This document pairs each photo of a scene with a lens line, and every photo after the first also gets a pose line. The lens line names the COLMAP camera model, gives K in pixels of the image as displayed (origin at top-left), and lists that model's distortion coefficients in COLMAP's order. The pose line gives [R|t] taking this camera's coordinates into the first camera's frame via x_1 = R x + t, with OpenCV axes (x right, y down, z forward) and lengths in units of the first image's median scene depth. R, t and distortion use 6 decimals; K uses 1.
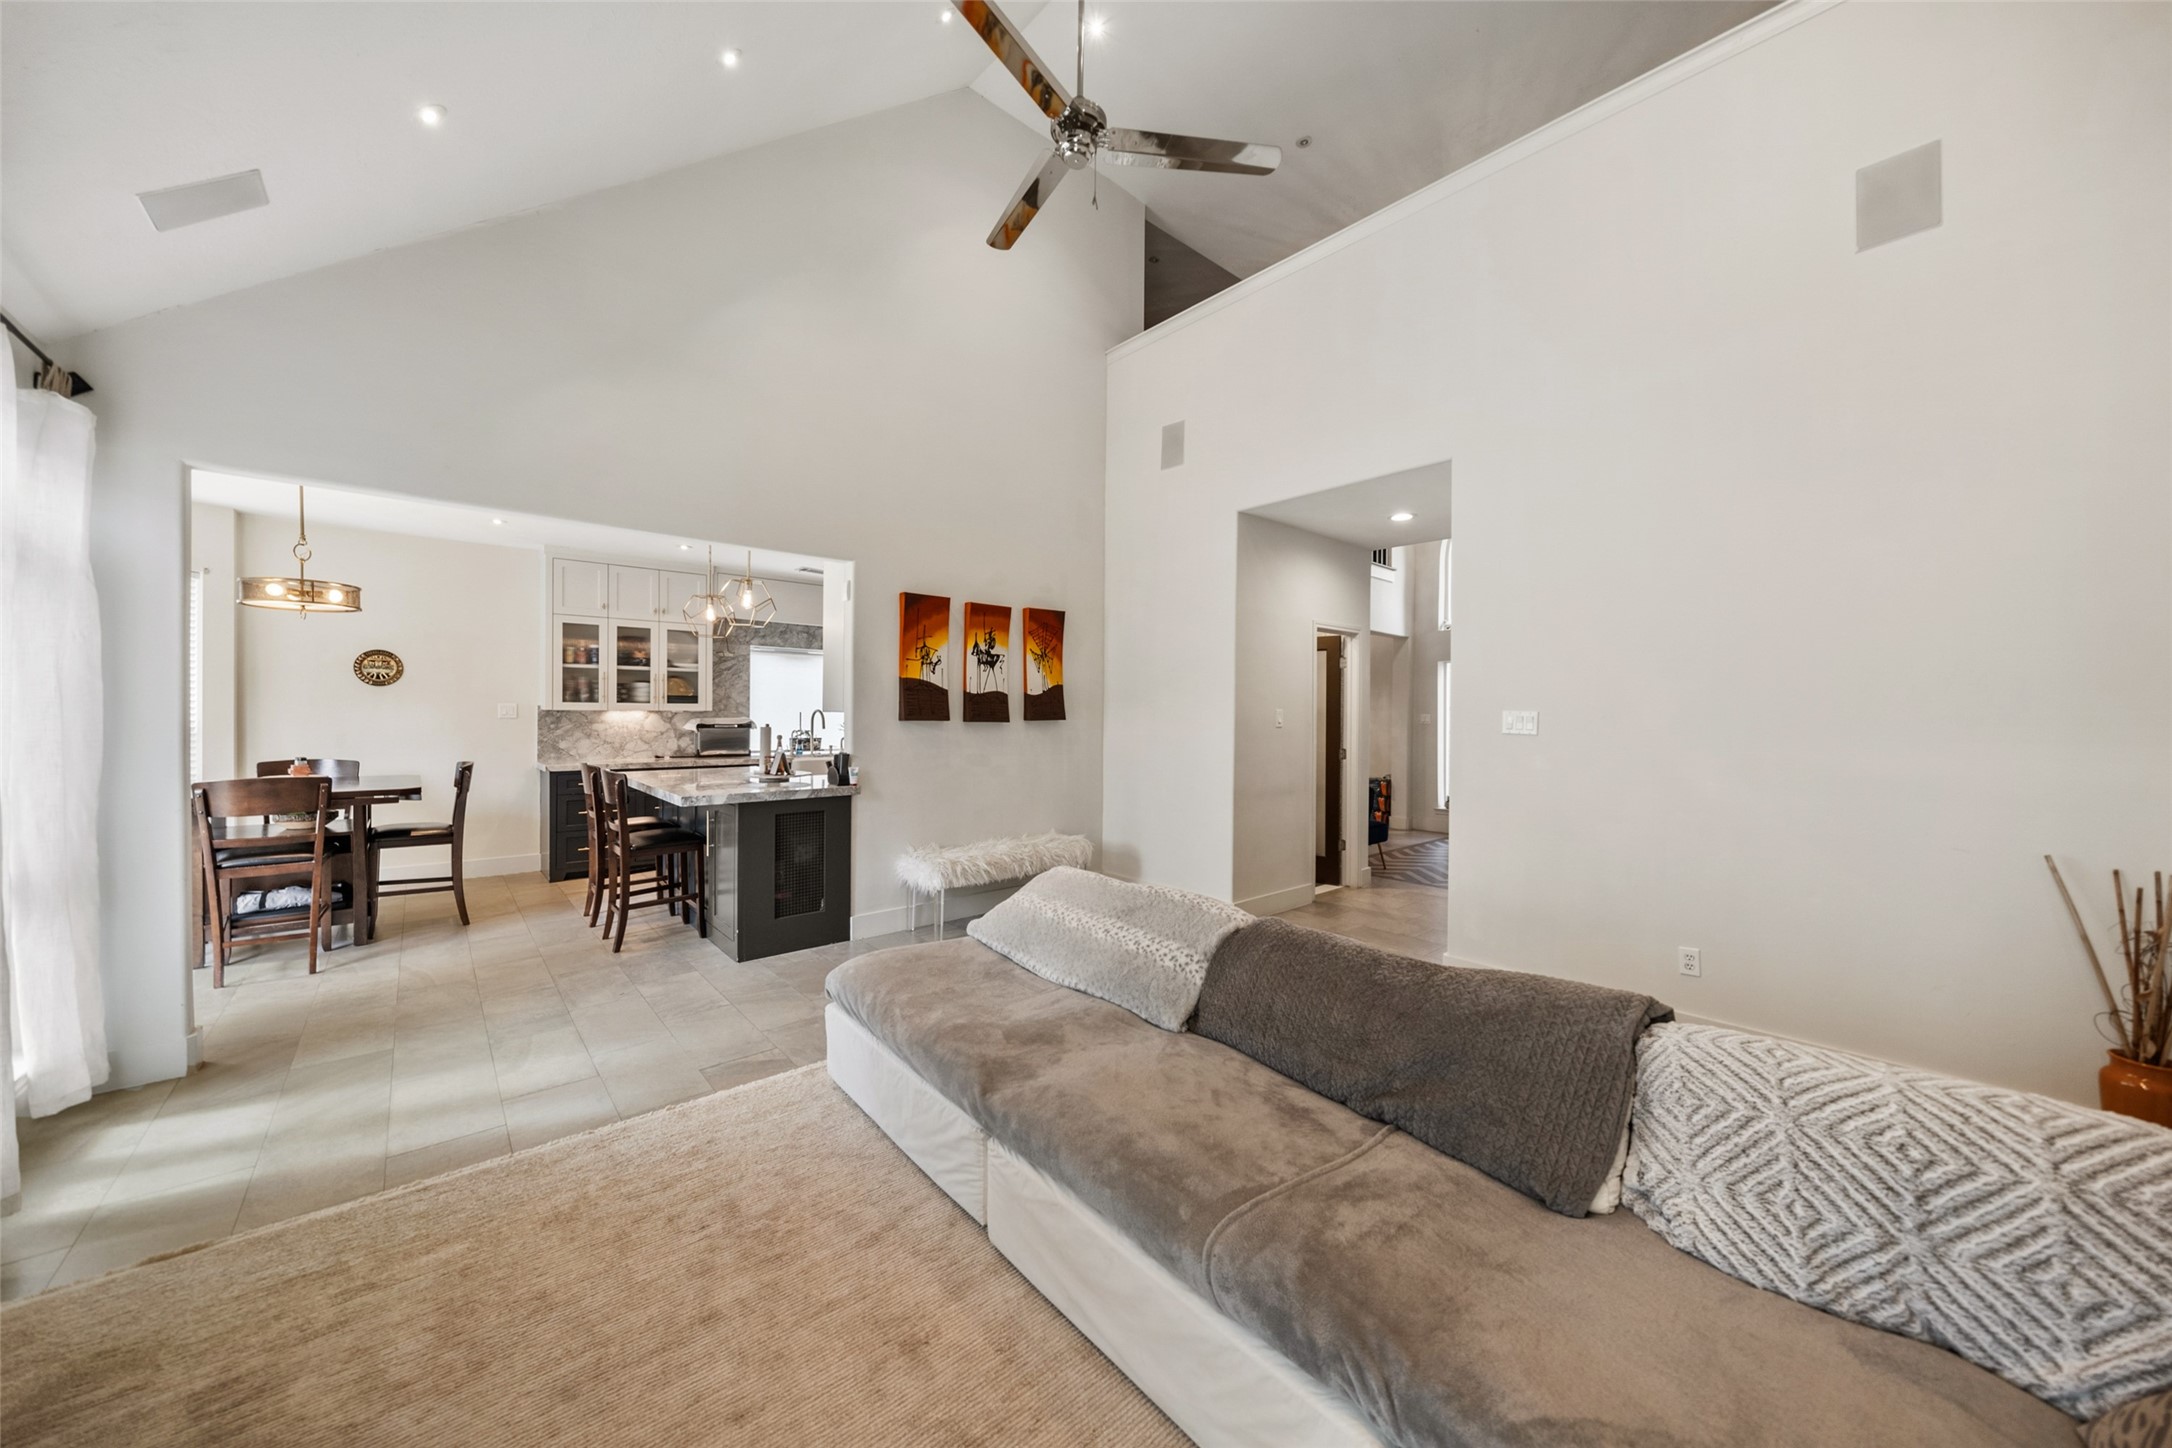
lens RADIAL K [[746.6, 0, 1083.8], [0, 746.6, 714.9], [0, 0, 1]] dist [-0.000173, -0.000035]
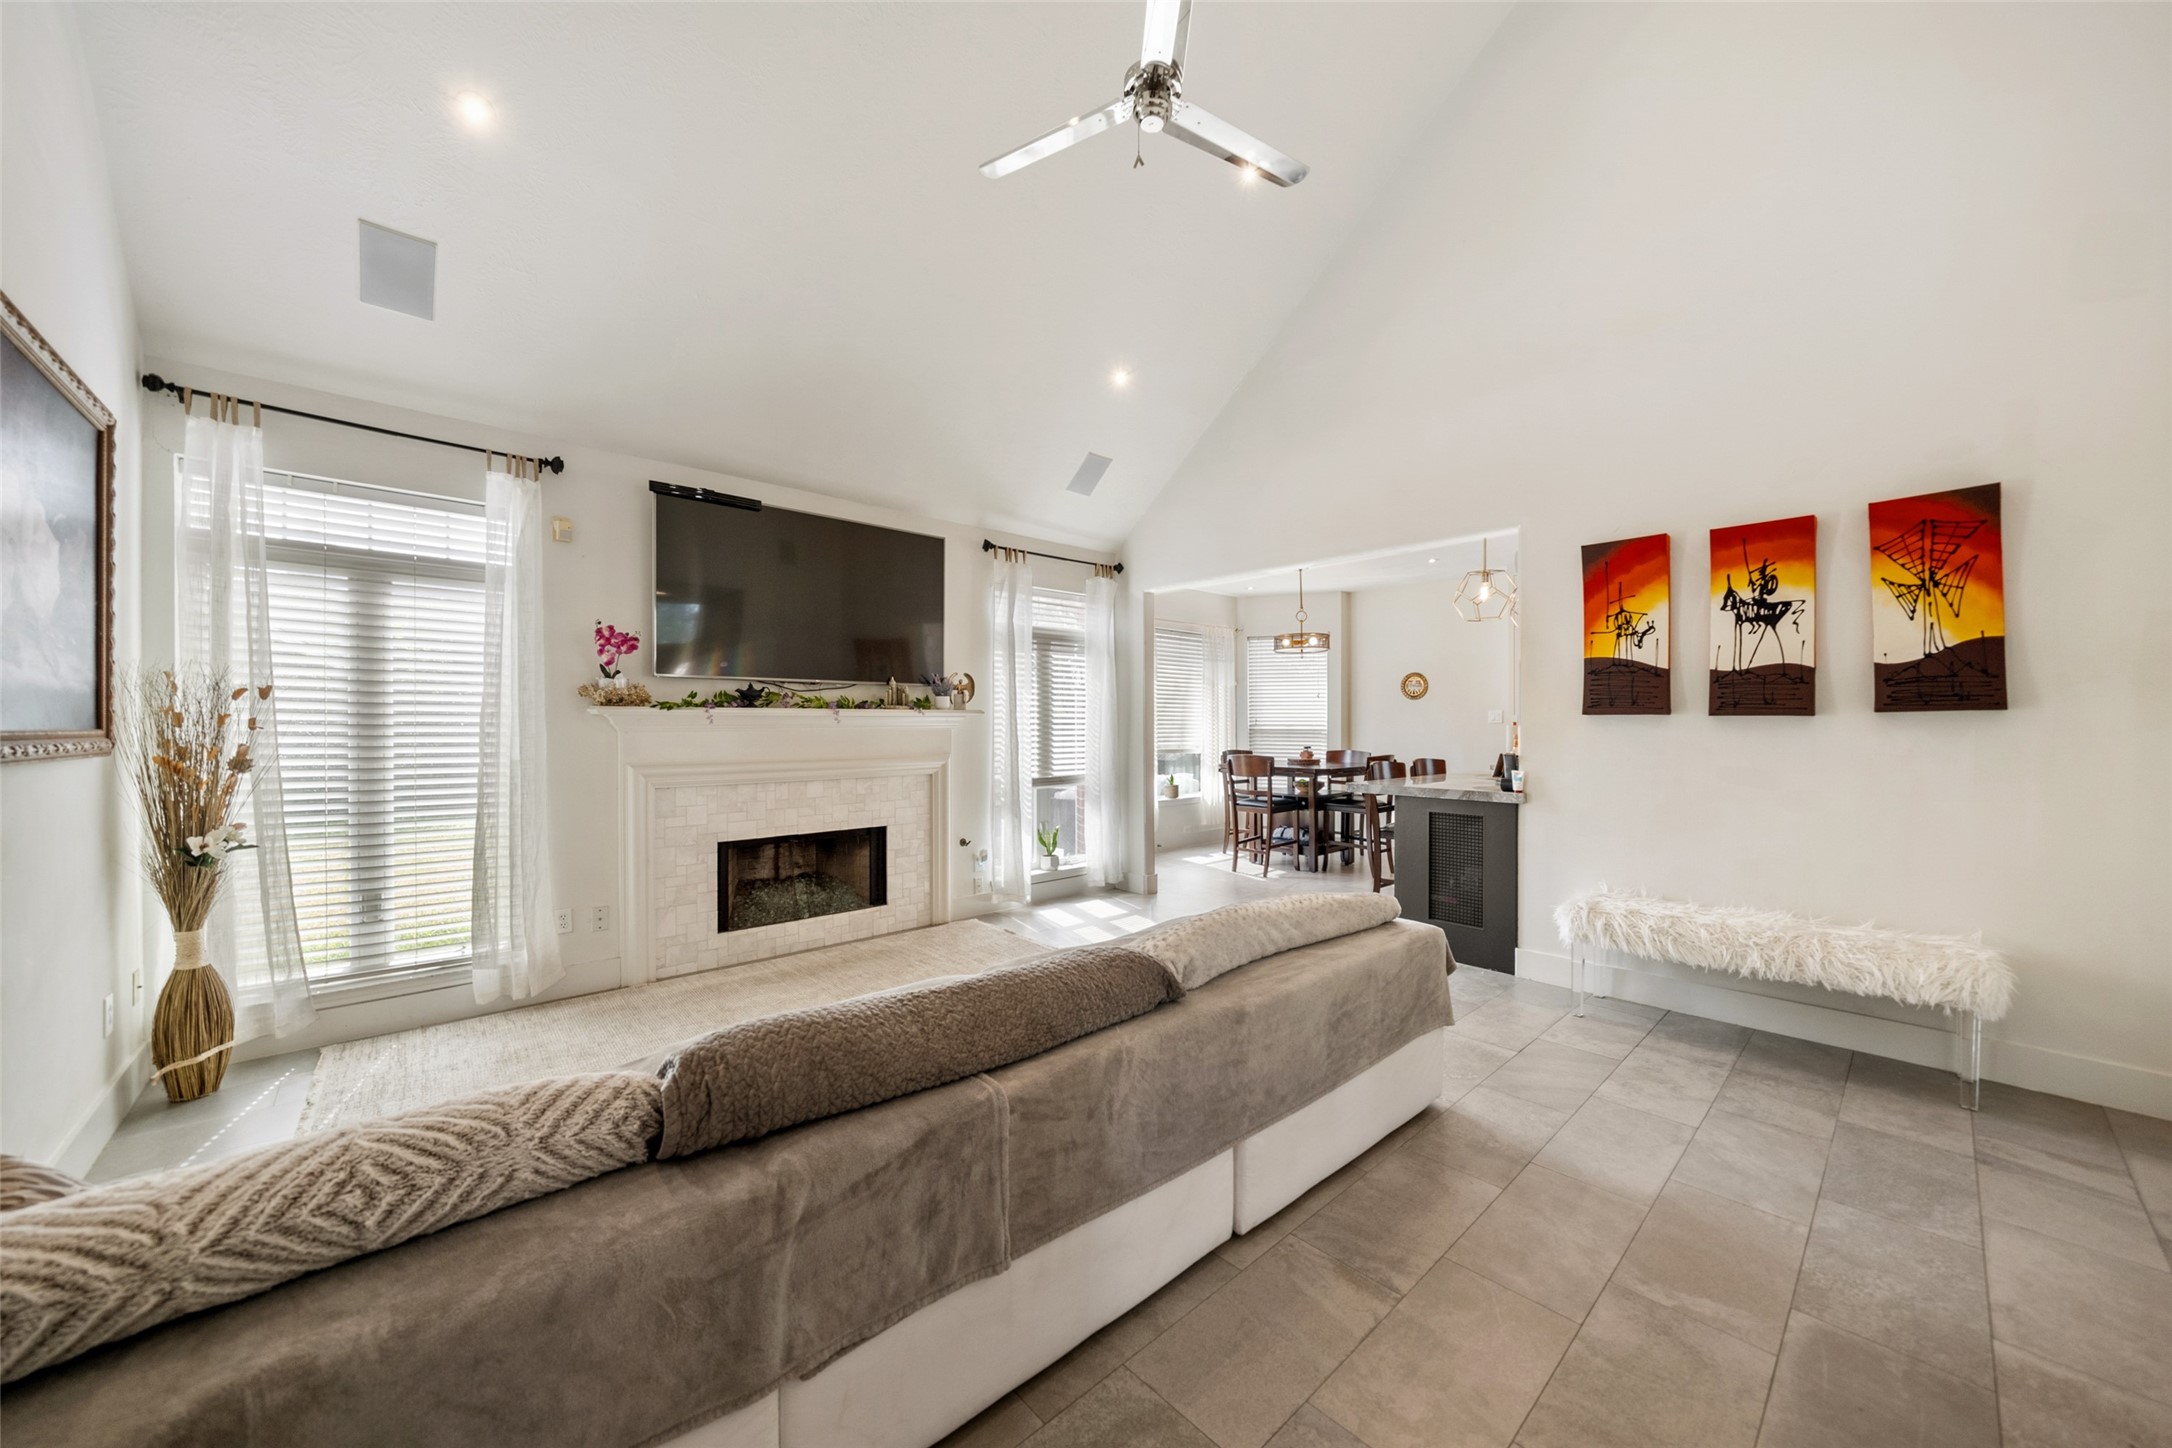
lens RADIAL K [[768.8, 0, 1086.0], [0, 768.8, 724.0], [0, 0, 1]] dist [0.000048, 0.000019]
pose [[0.033314, -0.011491, -0.999379, 0.484738], [-0.003691, 0.999926, -0.011620, 0.026126], [0.999438, 0.004076, 0.033269, 0.432878]]
